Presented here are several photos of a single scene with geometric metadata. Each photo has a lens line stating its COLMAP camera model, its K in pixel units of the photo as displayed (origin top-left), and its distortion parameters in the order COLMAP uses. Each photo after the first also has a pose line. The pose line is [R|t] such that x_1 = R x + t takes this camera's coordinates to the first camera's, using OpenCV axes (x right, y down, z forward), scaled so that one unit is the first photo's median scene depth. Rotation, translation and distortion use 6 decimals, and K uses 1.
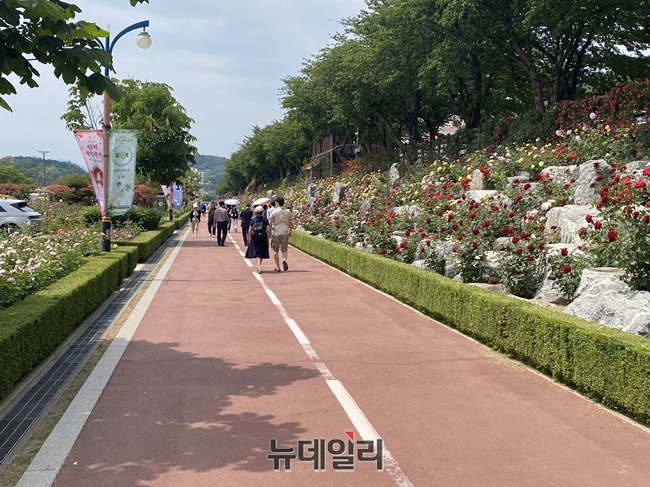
lens RADIAL K [[751.7, 0, 323.2], [0, 751.7, 243.4], [0, 0, 1]] dist [0.002805, 0.000000]
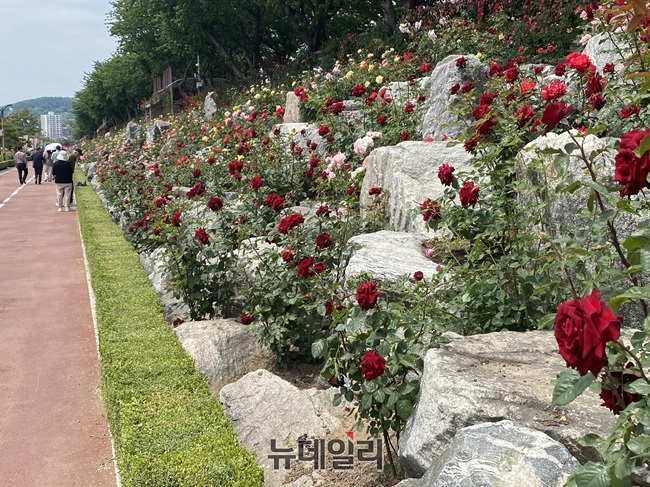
lens RADIAL K [[751.7, 0, 326.1], [0, 751.7, 243.5], [0, 0, 1]] dist [0.002805, 0.000000]
pose [[0.984885, -0.040063, 0.168512, 0.130051], [0.026929, 0.996469, 0.079521, -0.017591], [-0.171102, -0.073781, 0.982487, 0.361258]]
